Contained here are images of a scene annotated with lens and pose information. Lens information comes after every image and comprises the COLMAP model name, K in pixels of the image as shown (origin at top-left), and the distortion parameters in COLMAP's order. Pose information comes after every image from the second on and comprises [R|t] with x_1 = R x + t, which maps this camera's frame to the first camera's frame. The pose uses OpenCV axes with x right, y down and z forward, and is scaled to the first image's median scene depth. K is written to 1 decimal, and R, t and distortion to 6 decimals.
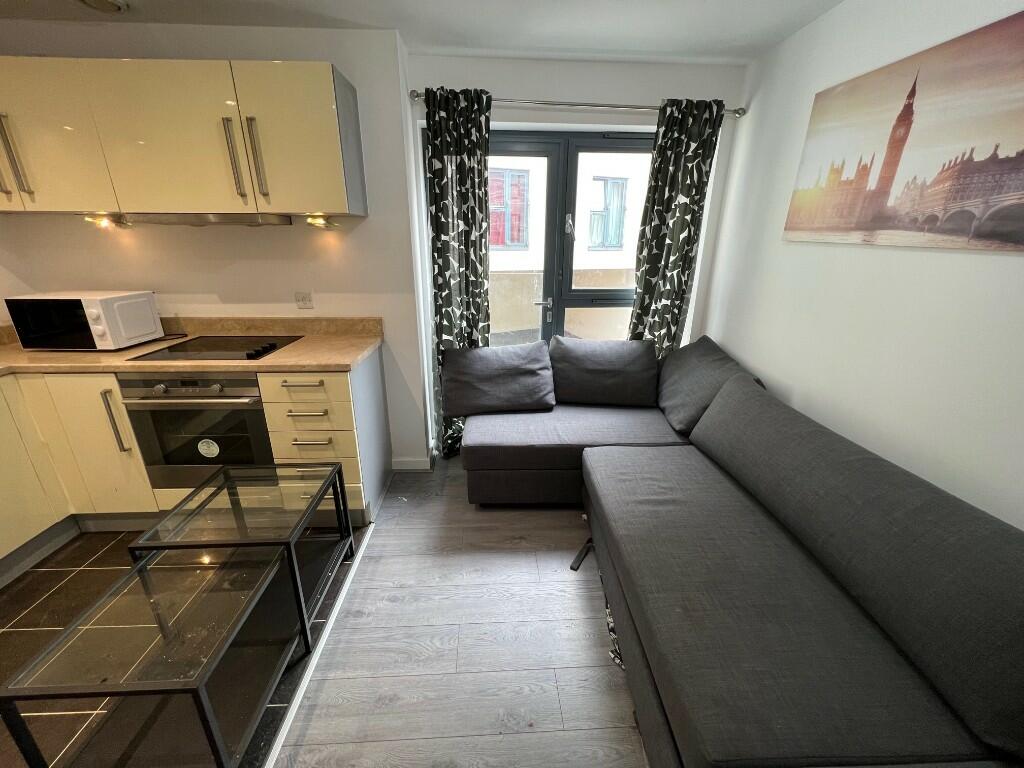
lens RADIAL K [[410.0, 0, 508.2], [0, 410.0, 381.4], [0, 0, 1]] dist [0.000220, 0.002251]
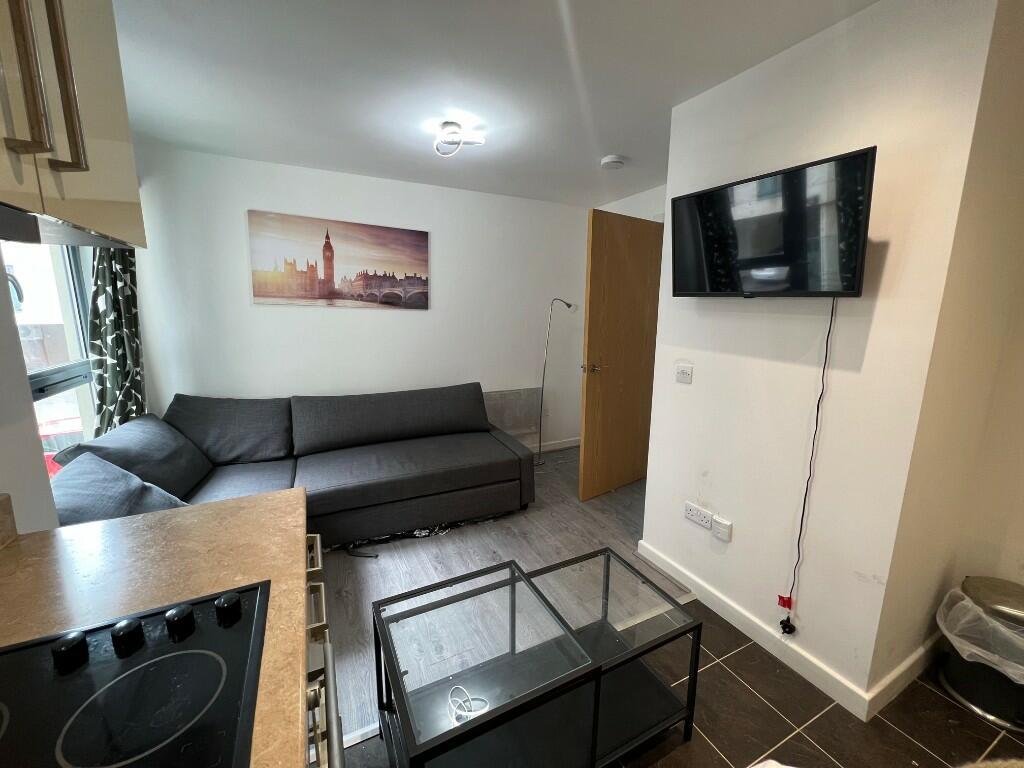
lens RADIAL K [[410.0, 0, 509.6], [0, 410.0, 383.1], [0, 0, 1]] dist [0.000220, 0.002251]
pose [[-0.401587, -0.172721, 0.899386, -1.080759], [0.290965, 0.907110, 0.304124, -0.297637], [-0.868371, 0.383822, -0.314027, 0.868736]]
